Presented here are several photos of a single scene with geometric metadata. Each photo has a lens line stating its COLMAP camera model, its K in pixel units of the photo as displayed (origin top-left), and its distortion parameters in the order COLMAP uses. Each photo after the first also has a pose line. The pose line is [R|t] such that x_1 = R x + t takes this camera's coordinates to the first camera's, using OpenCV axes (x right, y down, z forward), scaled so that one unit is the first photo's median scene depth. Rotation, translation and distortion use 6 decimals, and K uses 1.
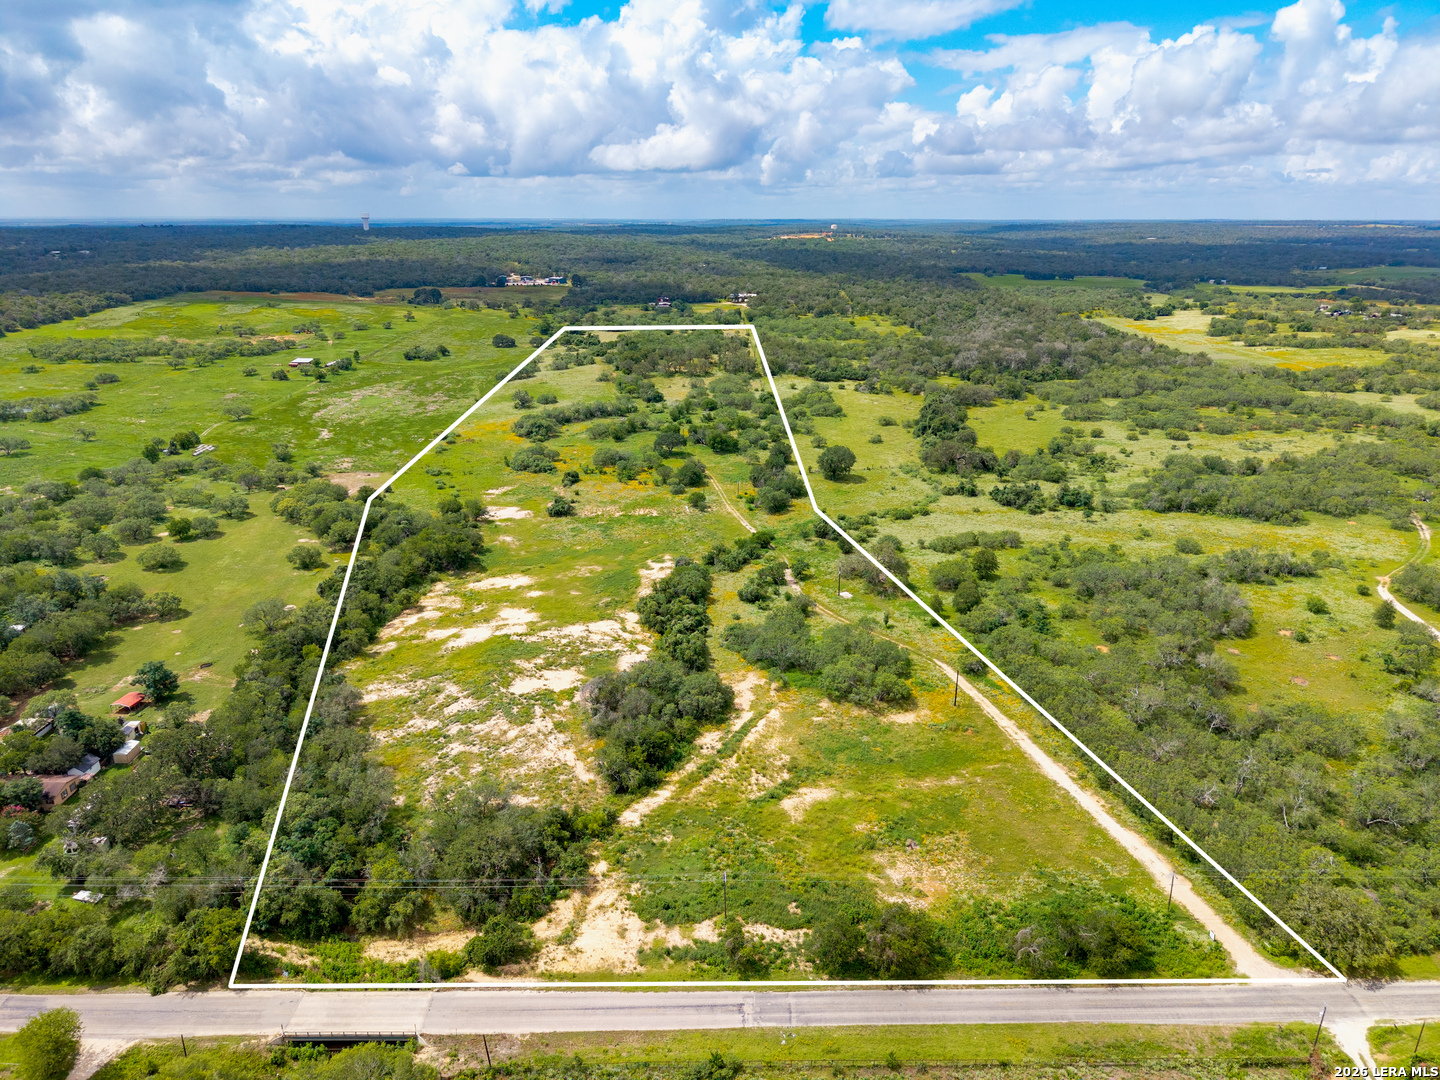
lens RADIAL K [[988.3, 0, 720.0], [0, 988.3, 540.0], [0, 0, 1]] dist [0.009062, -0.003214]
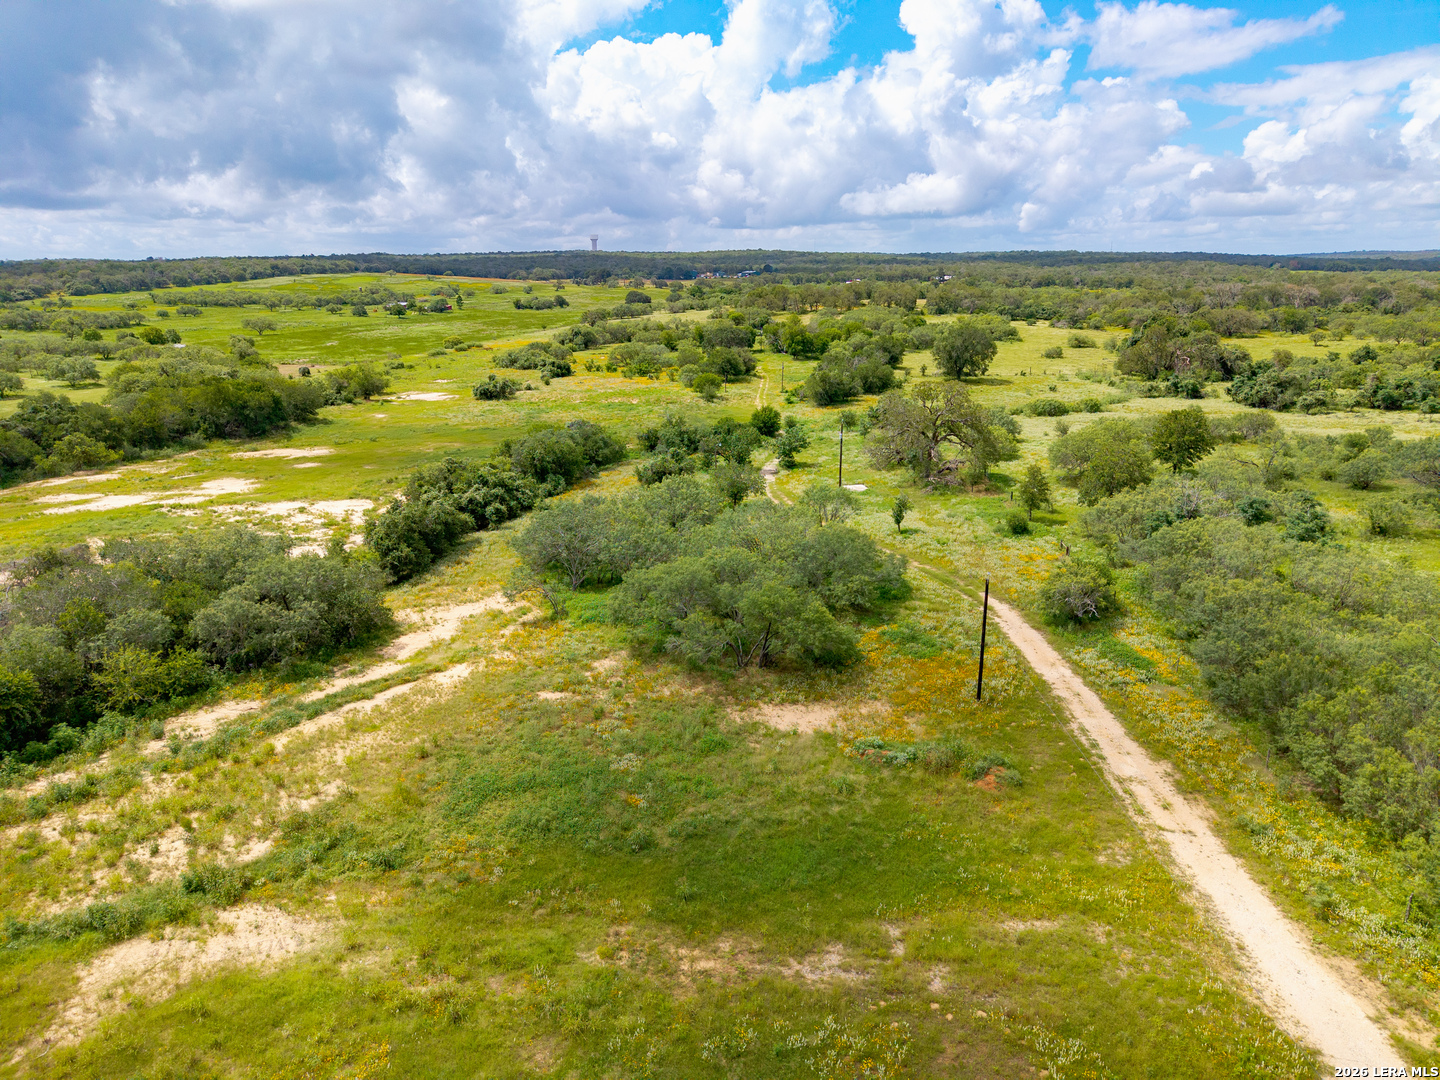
lens RADIAL K [[973.7, 0, 746.4], [0, 973.7, 503.1], [0, 0, 1]] dist [-0.001449, -0.001441]
pose [[0.970852, 0.049543, -0.234505, 0.035254], [-0.073881, 0.992620, -0.096161, 0.021105], [0.228011, 0.110683, 0.967347, 0.101476]]
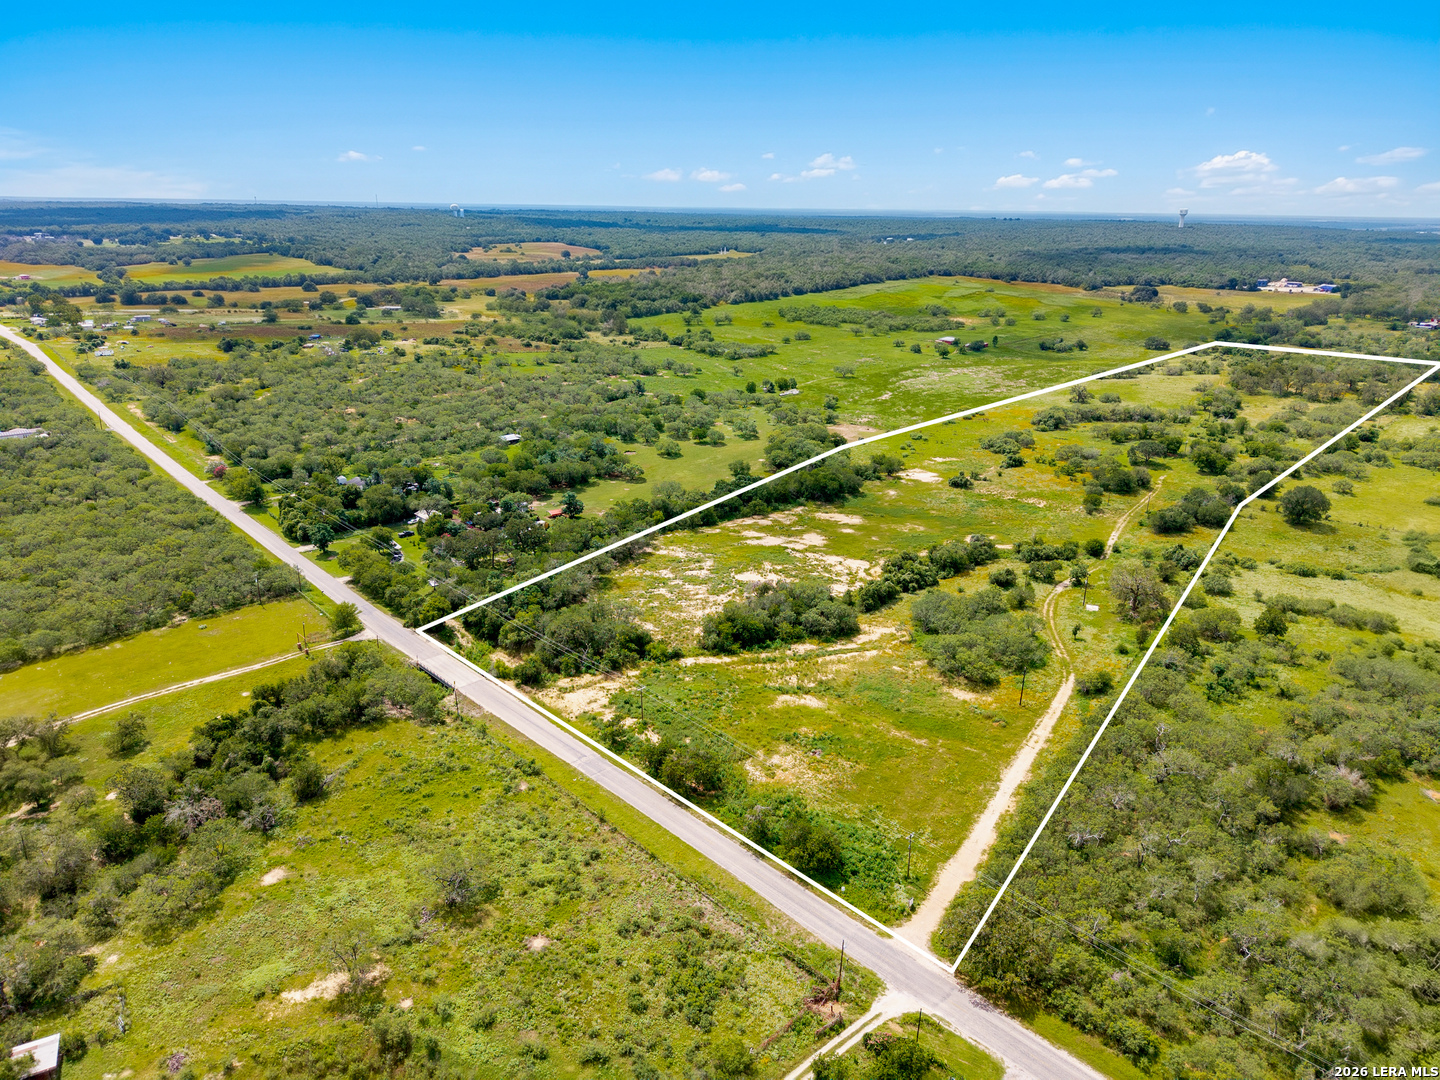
lens RADIAL K [[1016.9, 0, 679.4], [0, 1016.9, 540.8], [0, 0, 1]] dist [0.067911, -0.000901]
pose [[0.652202, 0.247890, -0.716368, 0.106587], [-0.253069, 0.962004, 0.102488, -0.001526], [0.714554, 0.114448, 0.690155, 0.003980]]
